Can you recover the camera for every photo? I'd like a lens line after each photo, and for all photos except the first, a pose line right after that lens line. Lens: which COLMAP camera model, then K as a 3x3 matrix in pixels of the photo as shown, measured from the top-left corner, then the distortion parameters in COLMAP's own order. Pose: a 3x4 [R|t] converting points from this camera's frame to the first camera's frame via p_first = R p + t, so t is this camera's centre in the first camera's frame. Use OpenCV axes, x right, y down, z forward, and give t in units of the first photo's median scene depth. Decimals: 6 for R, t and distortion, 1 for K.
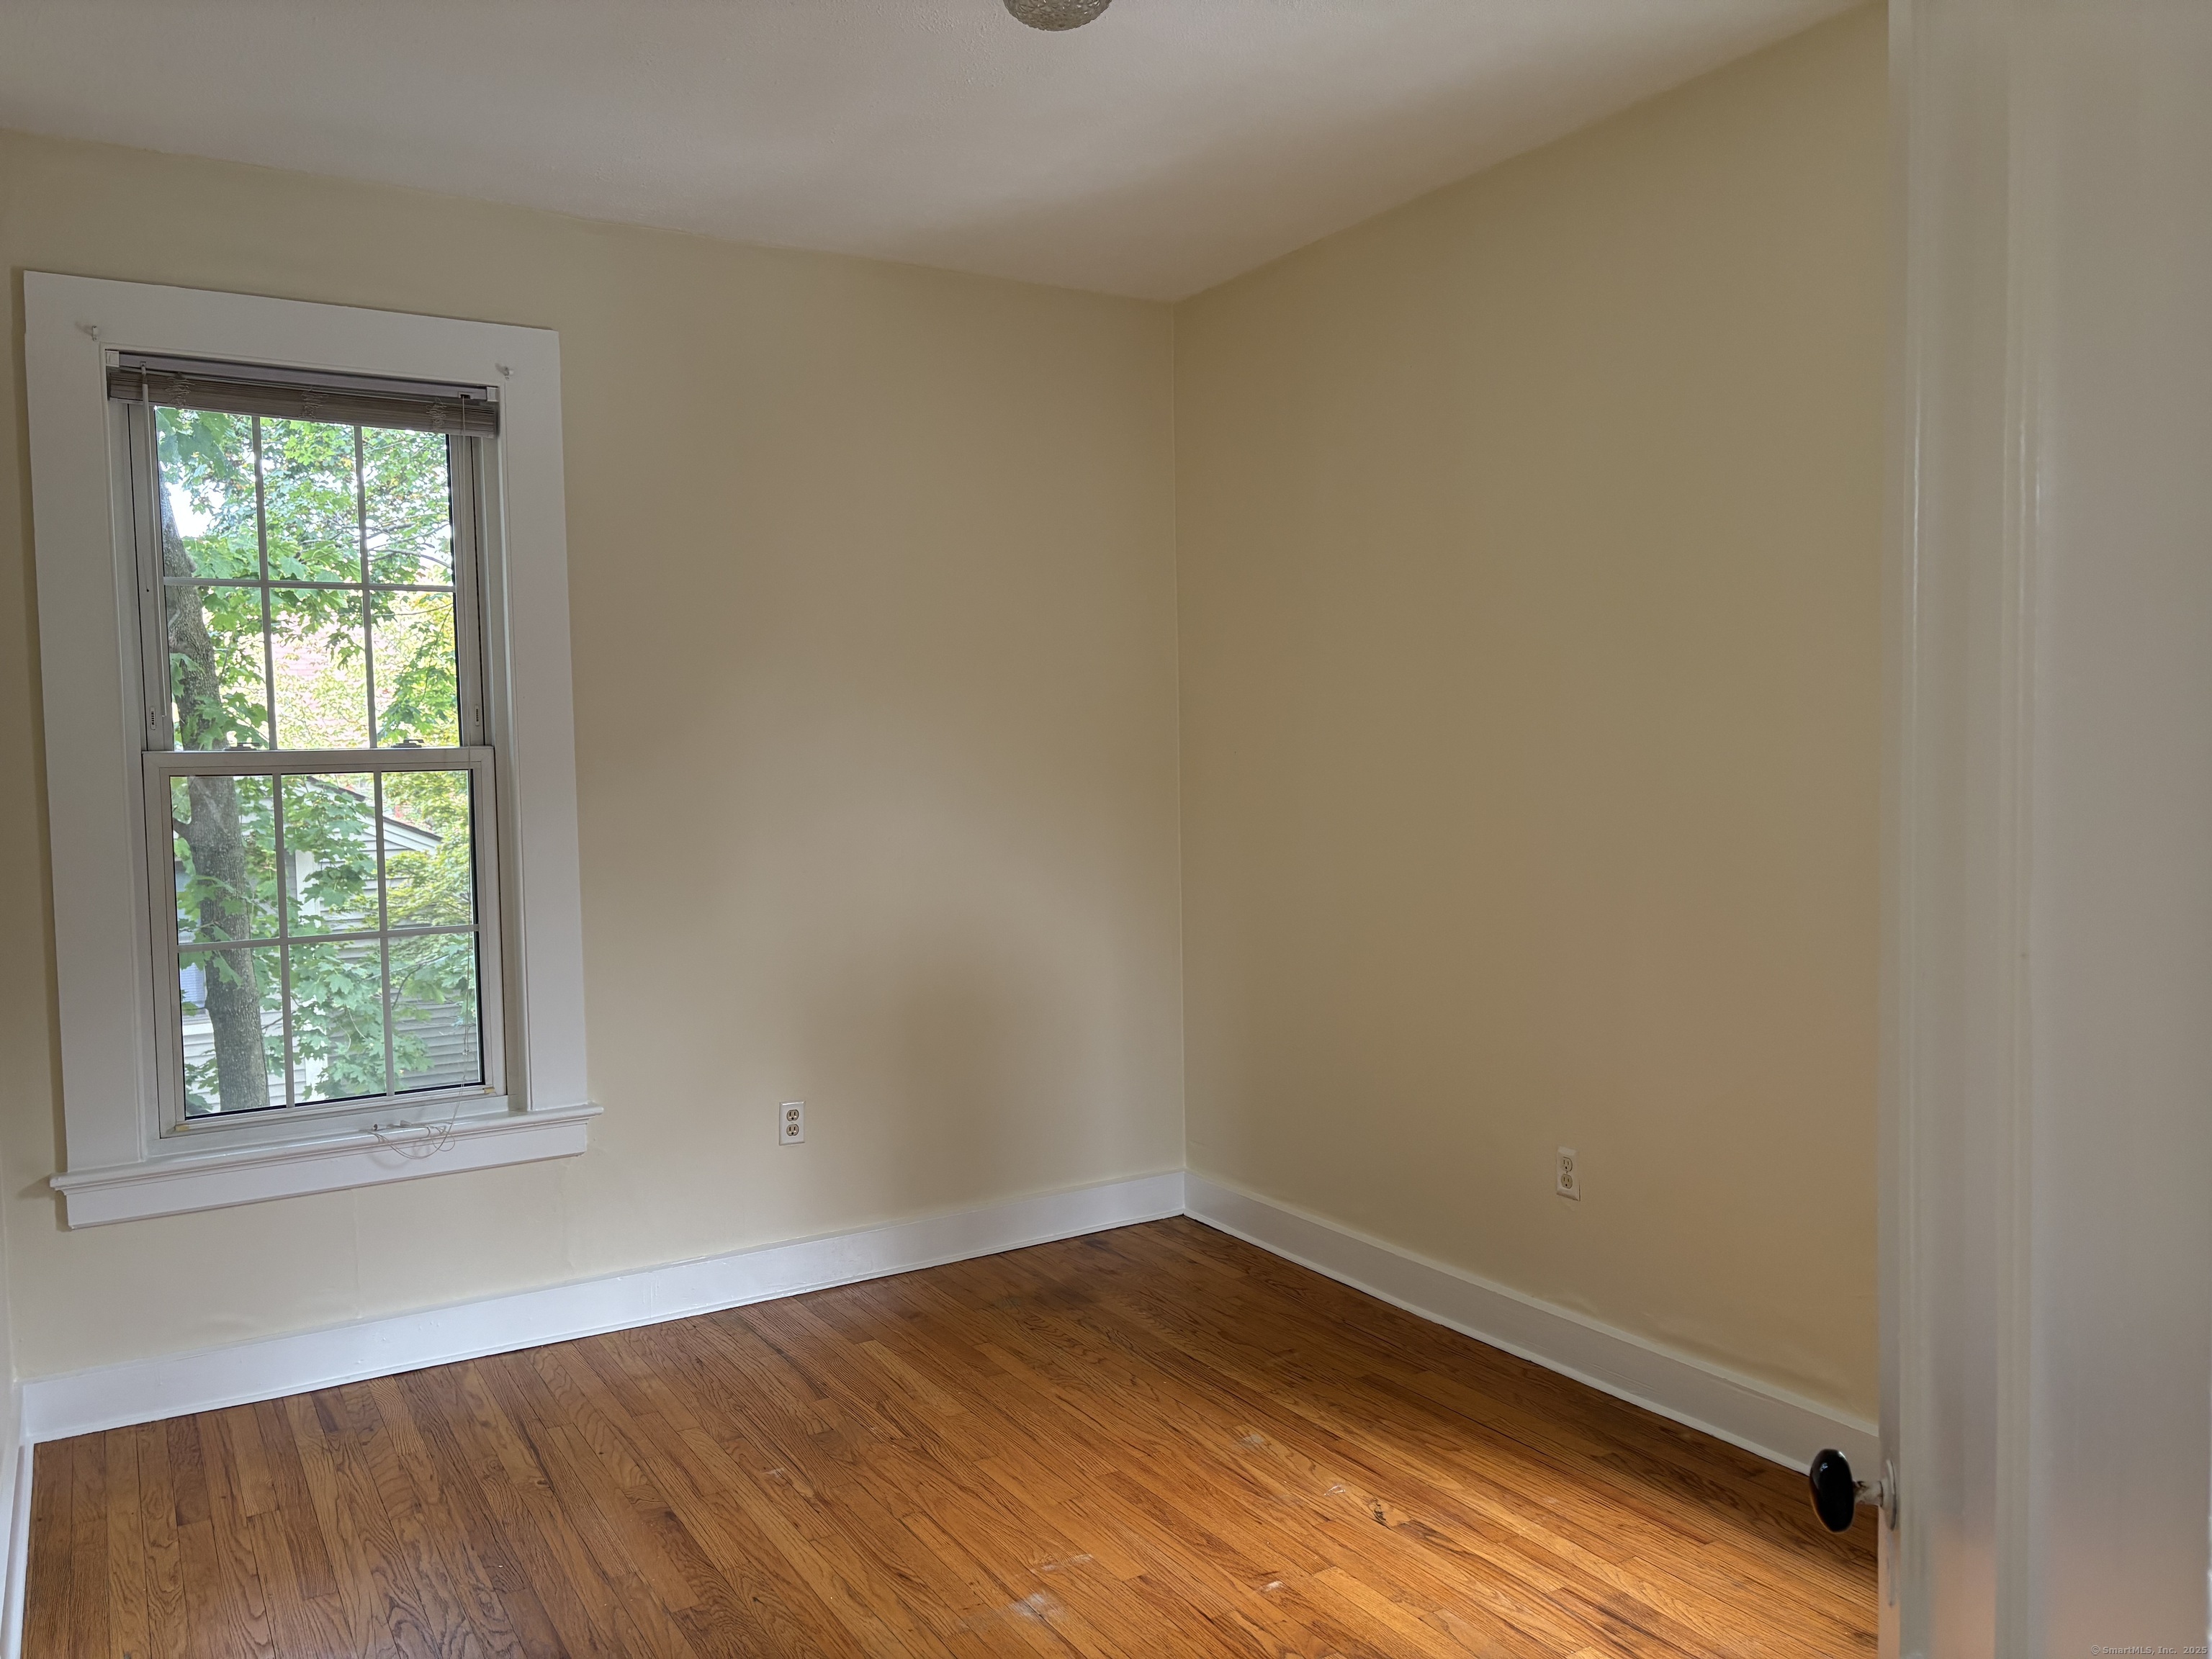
lens RADIAL K [[1646.0, 0, 1095.6], [0, 1646.0, 831.9], [0, 0, 1]] dist [0.050027, -0.044852]
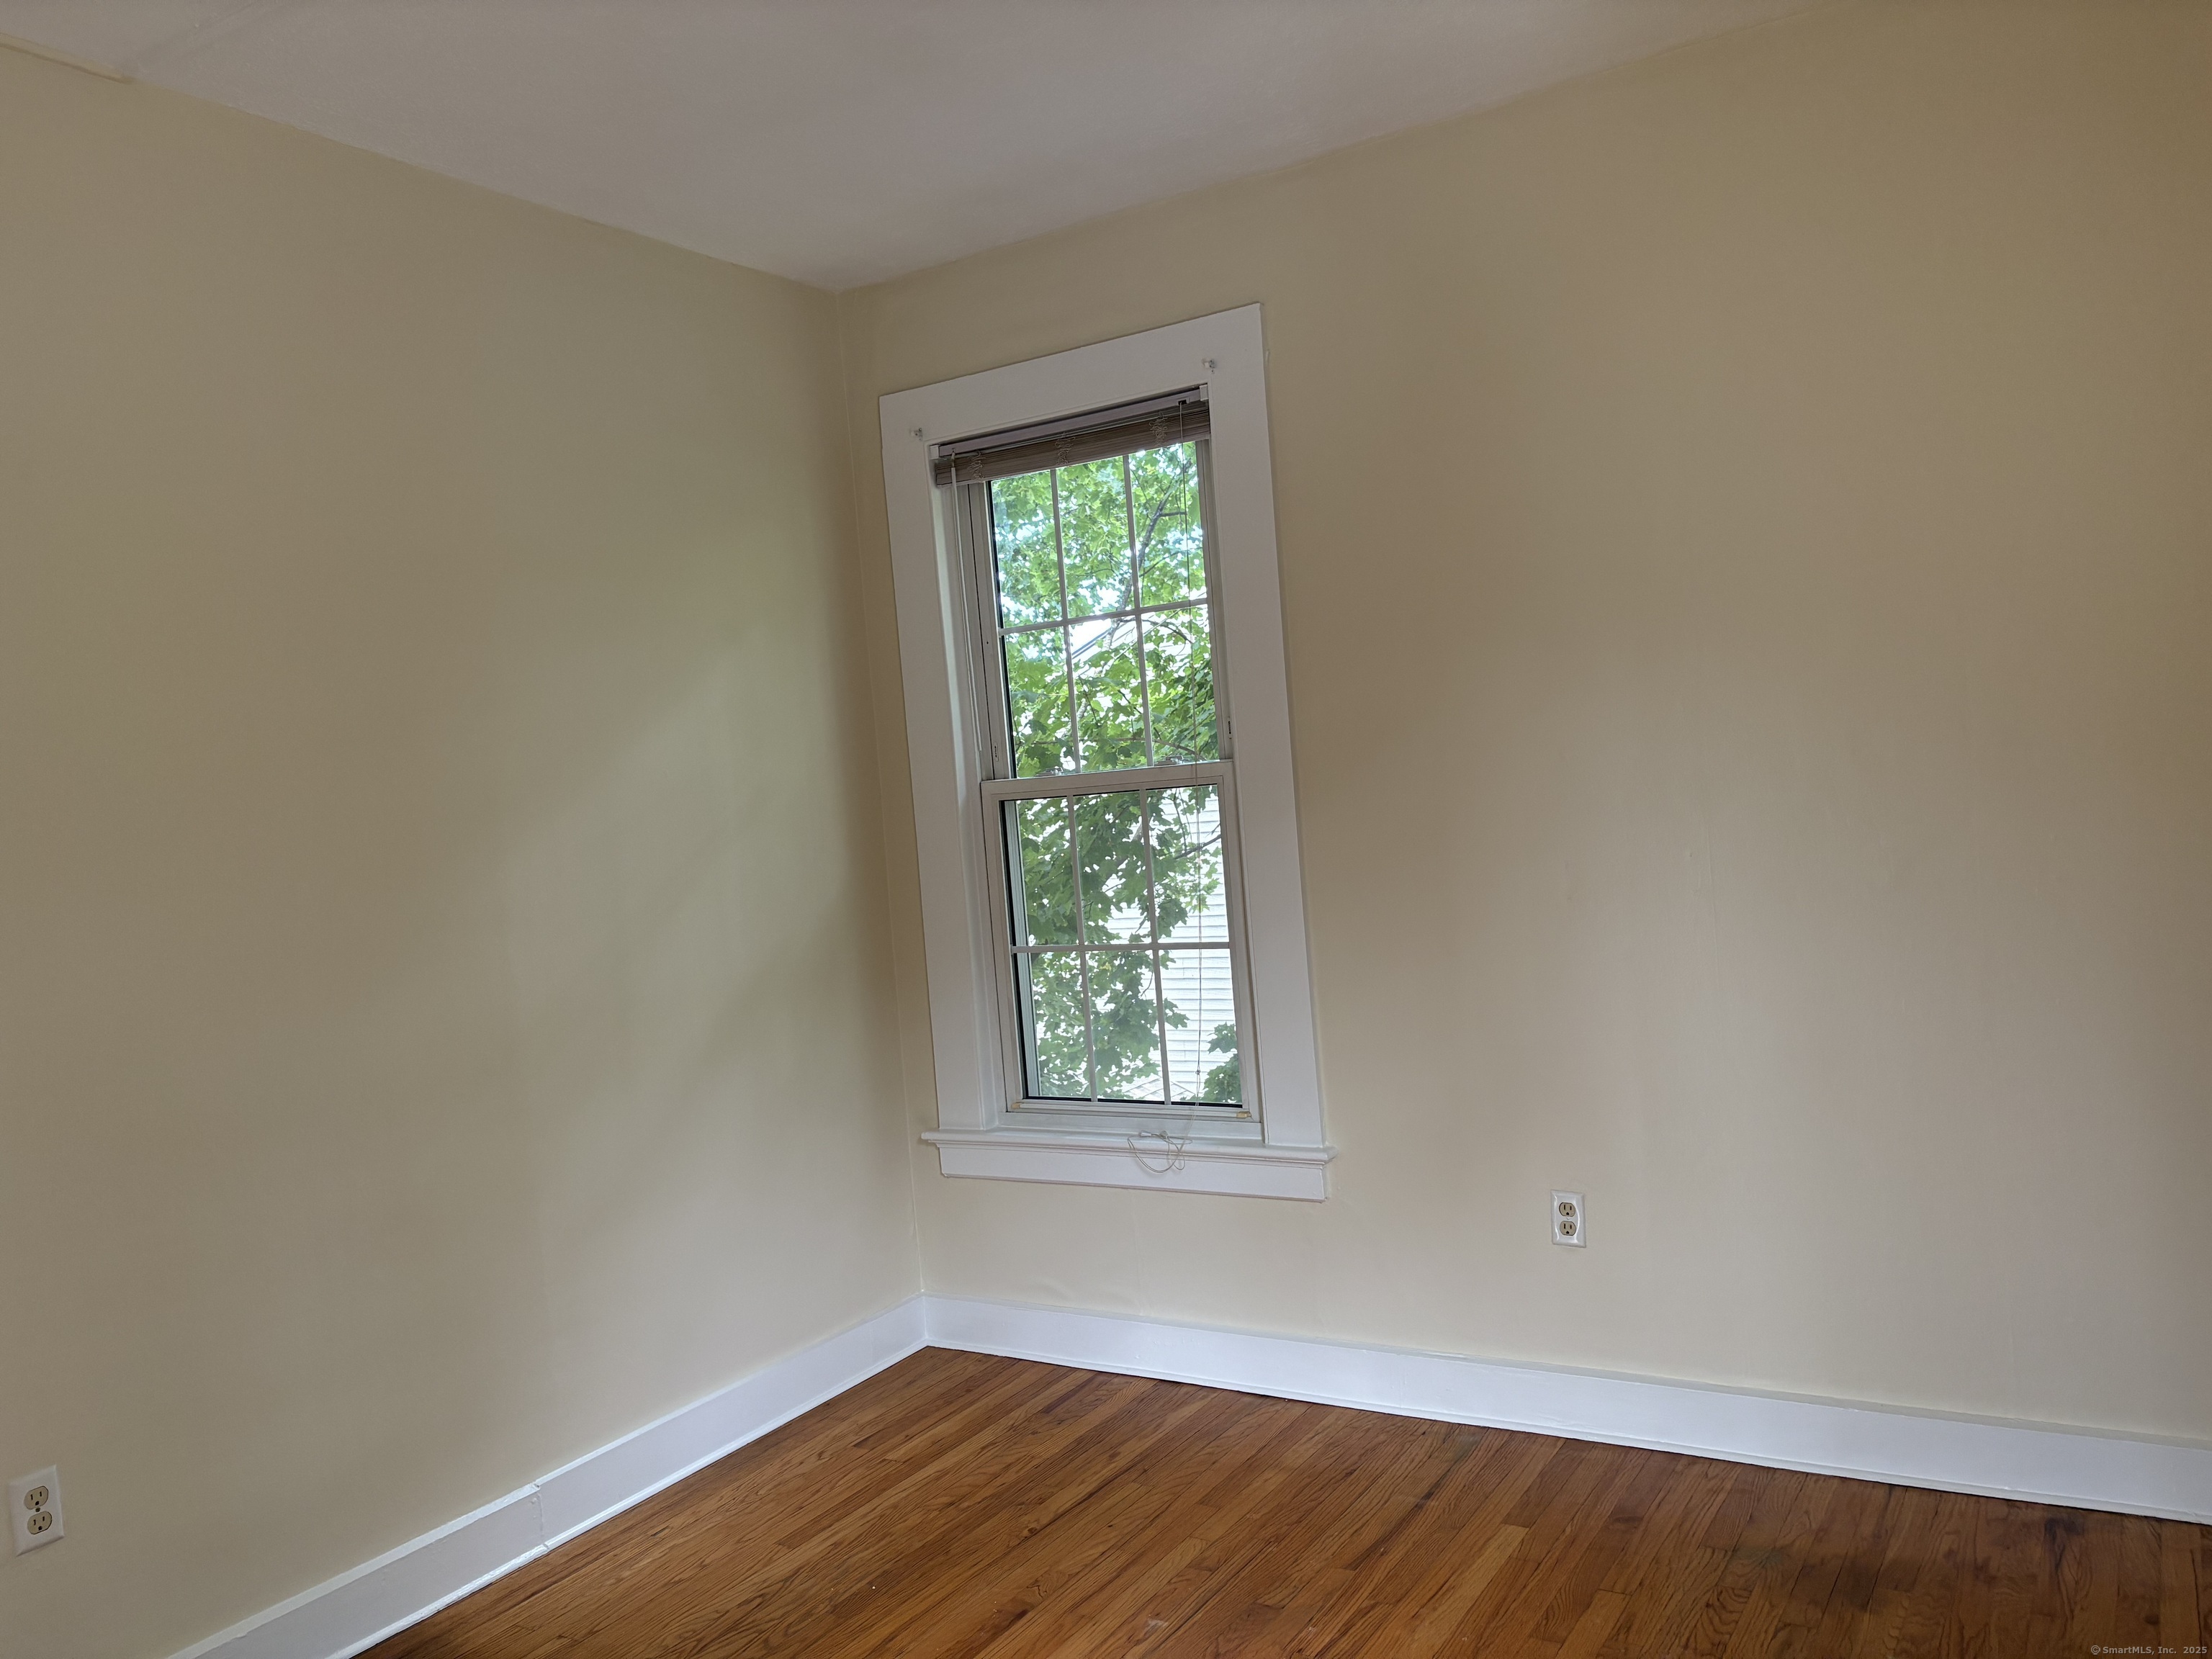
lens RADIAL K [[1646.0, 0, 1095.6], [0, 1646.0, 831.9], [0, 0, 1]] dist [0.050027, -0.044852]
pose [[0.467435, 0.003345, -0.884021, 0.468321], [0.018528, 0.999736, 0.013579, -0.024995], [0.883833, -0.022727, 0.467250, 0.511468]]
